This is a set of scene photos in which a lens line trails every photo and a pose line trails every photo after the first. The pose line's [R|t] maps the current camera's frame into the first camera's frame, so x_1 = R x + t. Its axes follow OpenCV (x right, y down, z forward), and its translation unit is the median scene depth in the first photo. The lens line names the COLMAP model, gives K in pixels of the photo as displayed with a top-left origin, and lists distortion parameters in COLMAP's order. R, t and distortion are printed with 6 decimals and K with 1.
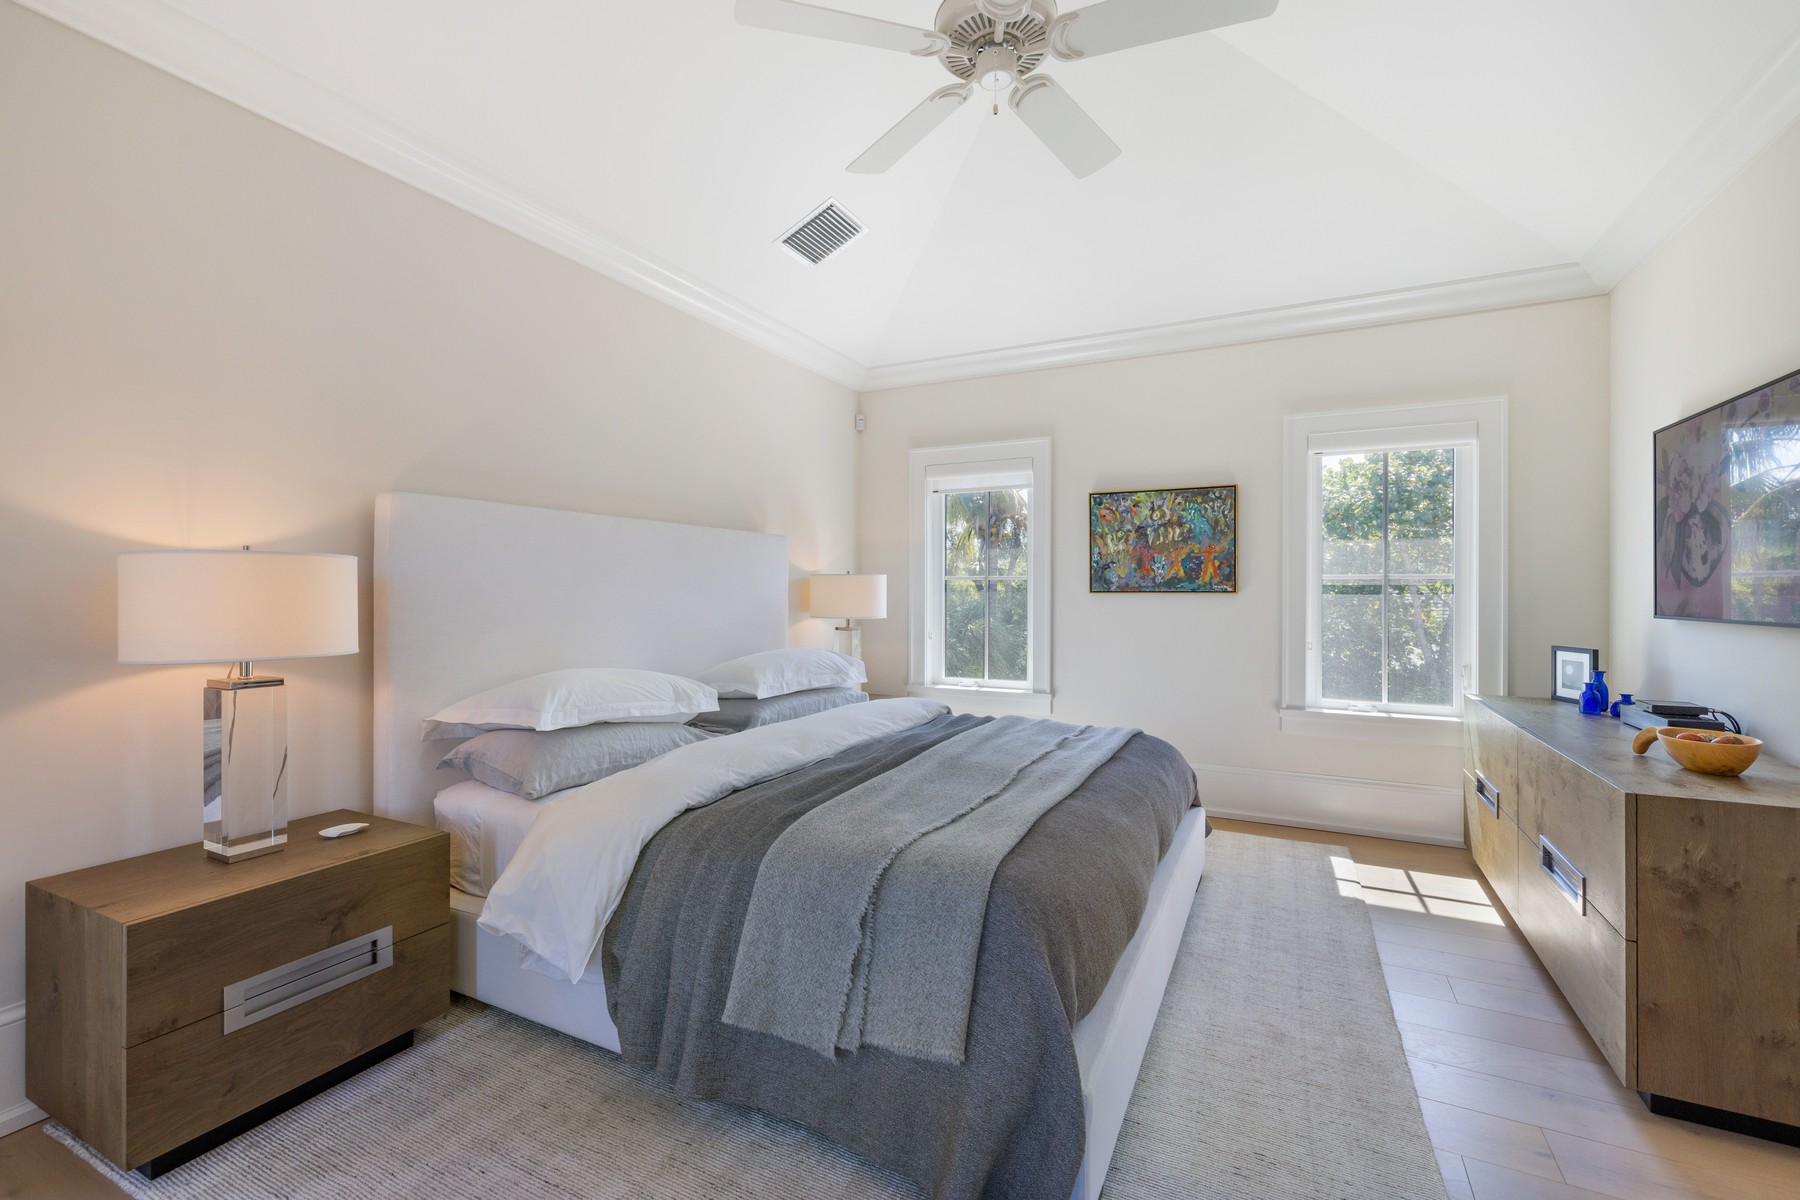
lens RADIAL K [[774.4, 0, 898.4], [0, 774.4, 593.5], [0, 0, 1]] dist [-0.001484, -0.000055]
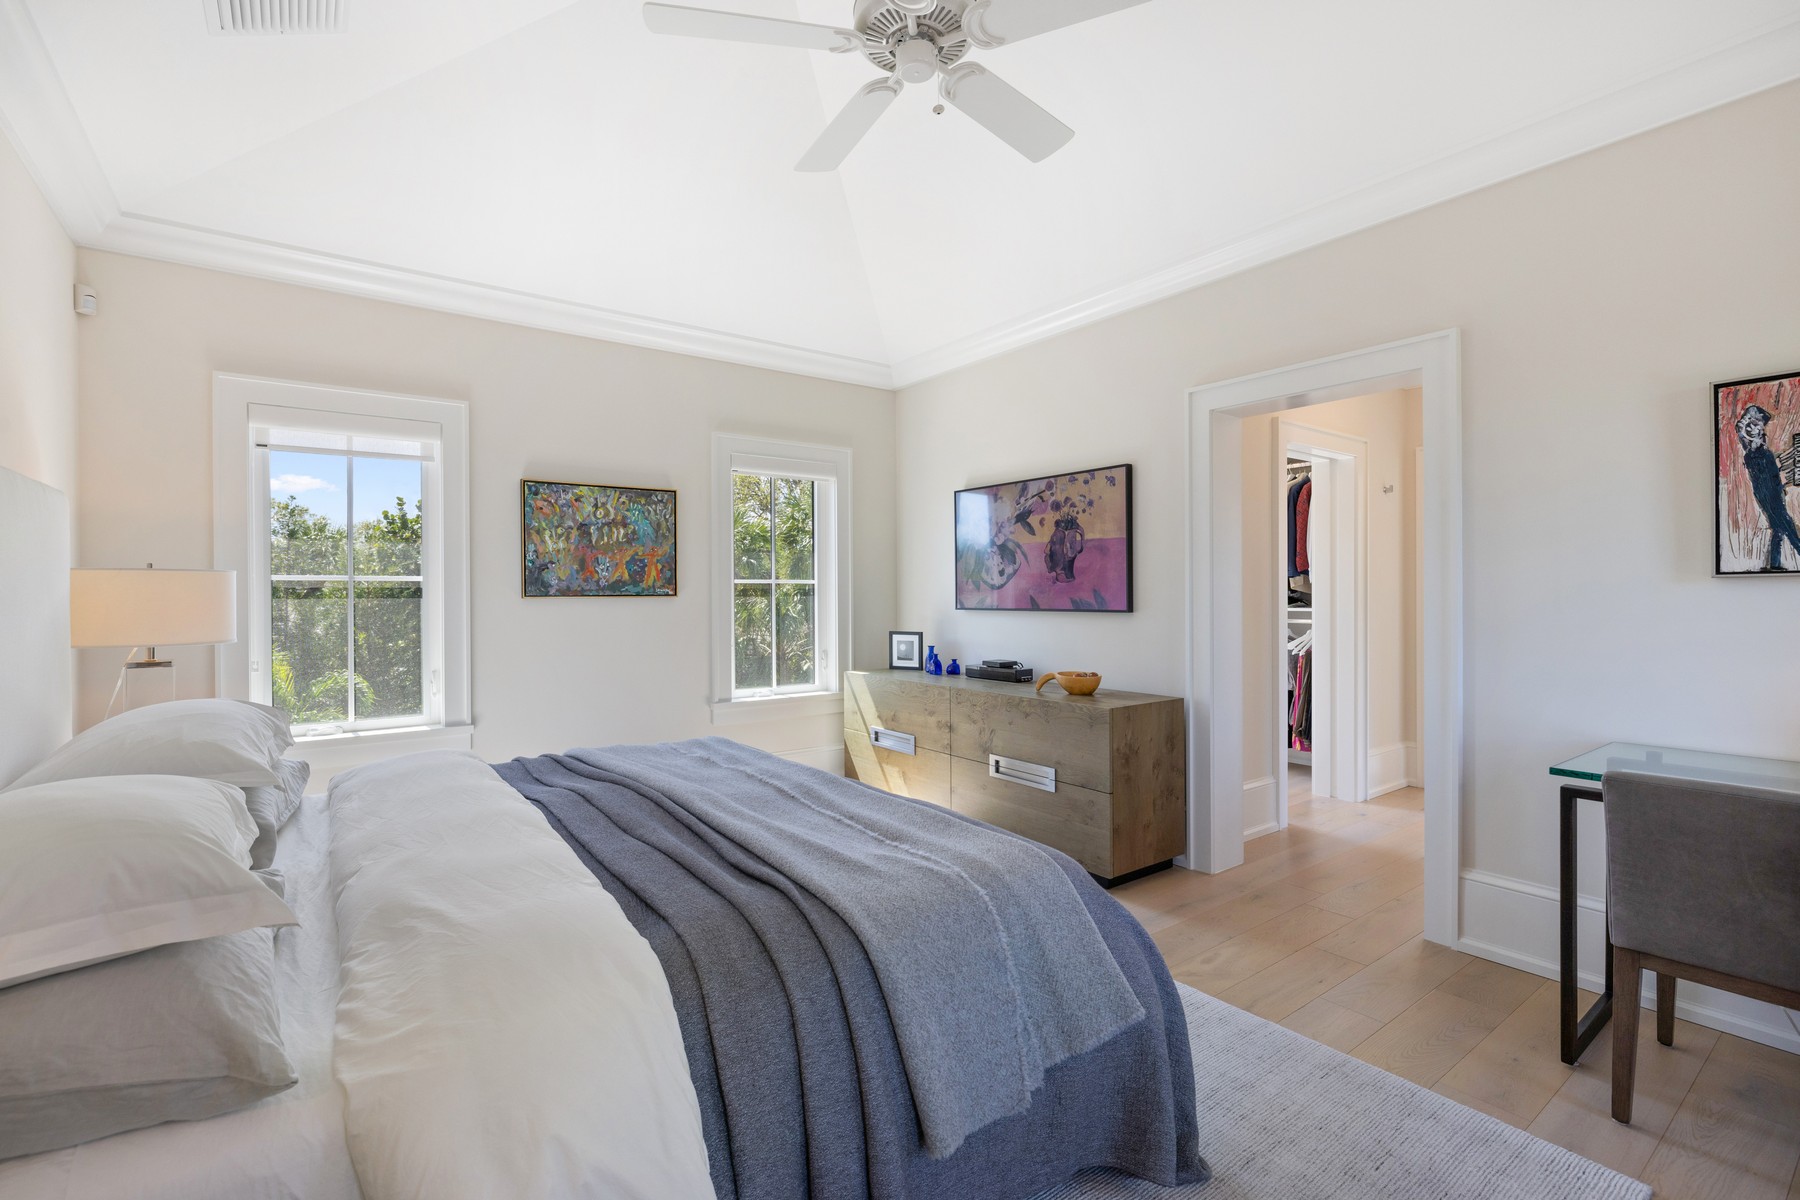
lens RADIAL K [[806.5, 0, 896.8], [0, 806.5, 594.1], [0, 0, 1]] dist [-0.000224, 0.000243]
pose [[0.450830, -0.005964, 0.892590, -0.372240], [0.008394, 0.999962, 0.002441, -0.003378], [-0.892570, 0.006392, 0.450863, 0.250840]]
